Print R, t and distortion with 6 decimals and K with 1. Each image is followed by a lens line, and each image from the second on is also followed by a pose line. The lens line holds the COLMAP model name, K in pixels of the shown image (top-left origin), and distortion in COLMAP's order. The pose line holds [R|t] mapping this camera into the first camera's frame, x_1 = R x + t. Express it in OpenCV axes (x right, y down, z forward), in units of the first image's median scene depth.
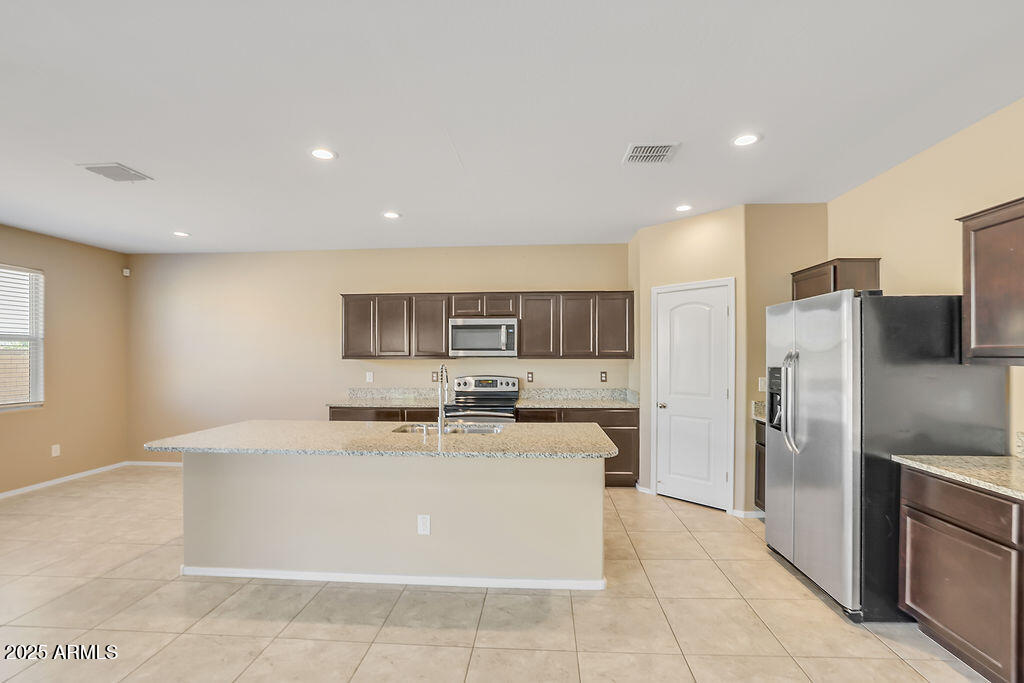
lens RADIAL K [[454.4, 0, 516.7], [0, 454.4, 356.6], [0, 0, 1]] dist [-0.047330, 0.018415]
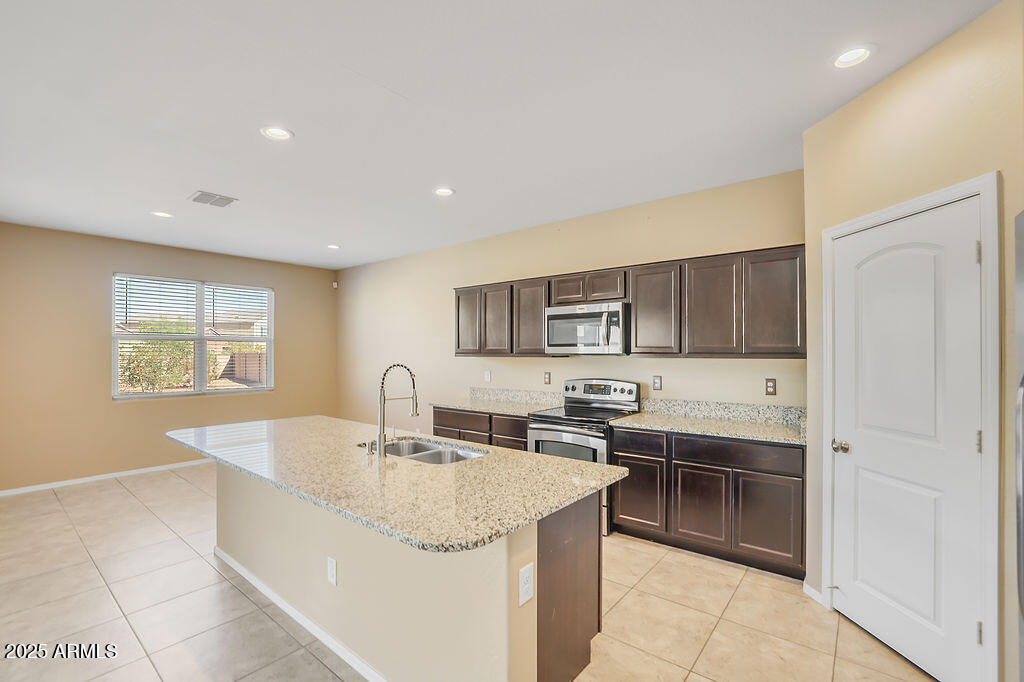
lens RADIAL K [[453.3, 0, 513.3], [0, 453.3, 352.5], [0, 0, 1]] dist [-0.023960, 0.000102]
pose [[0.815315, -0.000700, -0.579017, 0.278169], [-0.000594, 0.999998, -0.002045, -0.001383], [0.579018, 0.002011, 0.815313, 0.307026]]
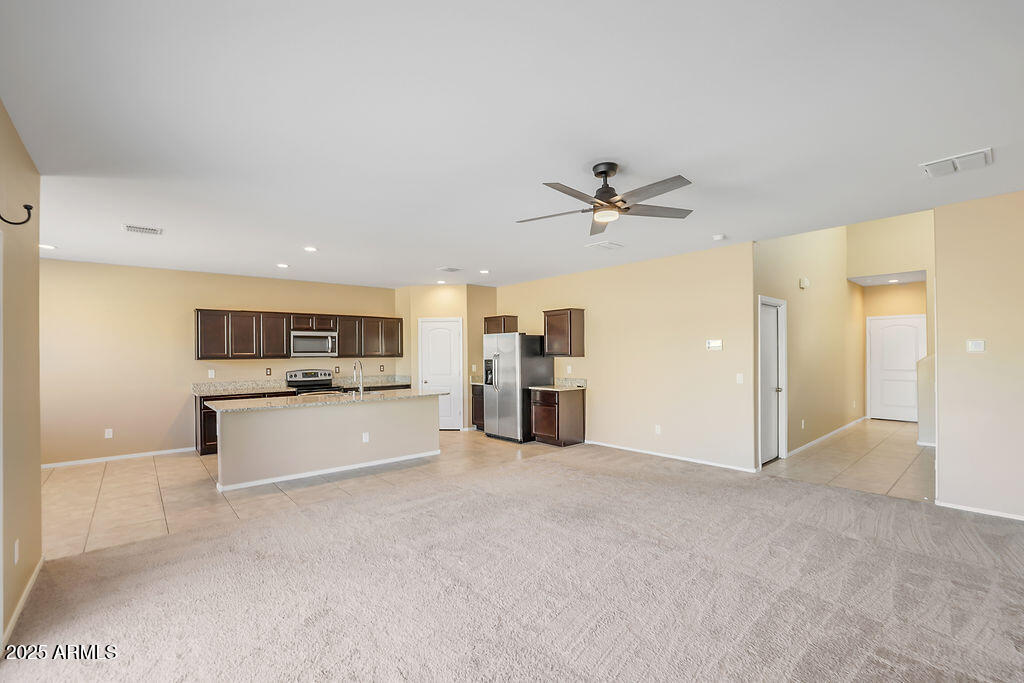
lens RADIAL K [[444.7, 0, 511.8], [0, 444.7, 350.3], [0, 0, 1]] dist [-0.049112, 0.017102]
pose [[0.714180, 0.000467, 0.699962, -0.640894], [0.009189, 0.999907, -0.010043, -0.000582], [-0.699902, 0.013604, 0.714110, -0.517652]]
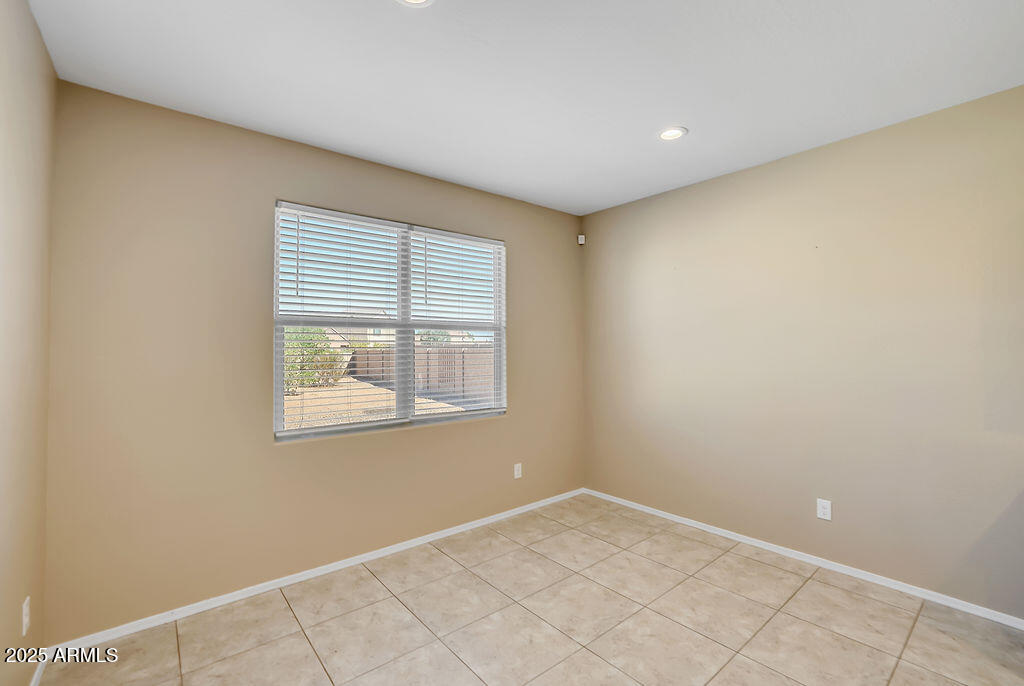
lens RADIAL K [[463.5, 0, 529.2], [0, 463.5, 343.6], [0, 0, 1]] dist [0.000861, 0.017215]
pose [[0.711850, -0.015252, -0.702165, -0.444671], [0.008079, 0.999876, -0.013527, -0.000202], [0.702285, 0.003956, 0.711885, 0.422324]]
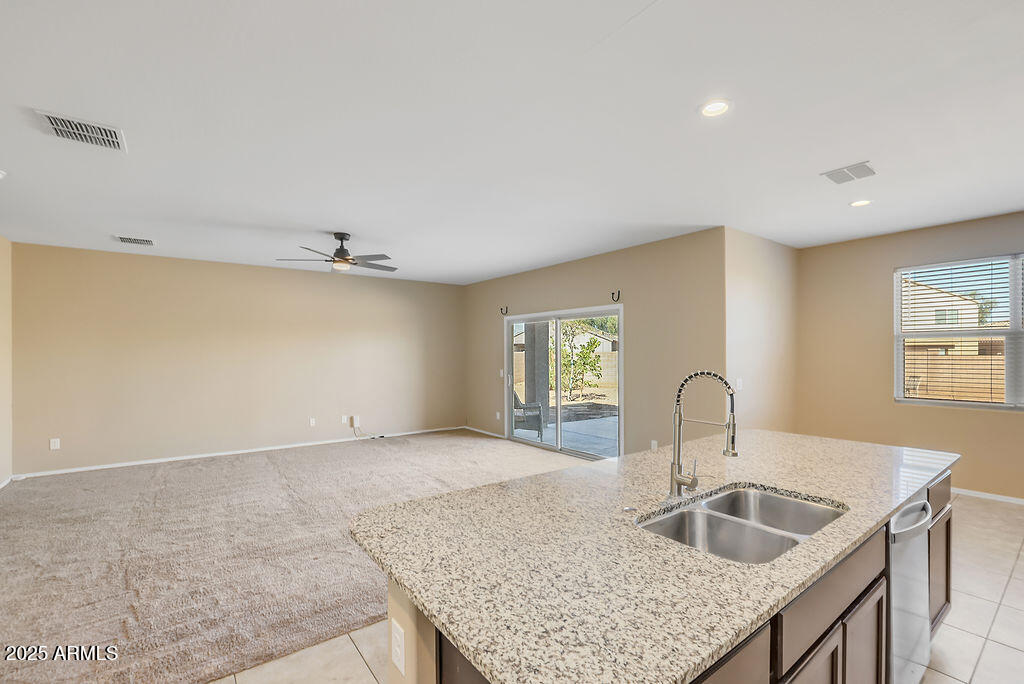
lens RADIAL K [[454.4, 0, 516.7], [0, 454.4, 357.1], [0, 0, 1]] dist [-0.047330, 0.018415]
pose [[-0.764734, 0.010534, -0.644260, 0.213517], [0.005688, 0.999938, 0.009597, -0.004232], [0.644321, 0.003675, -0.764747, 0.792458]]
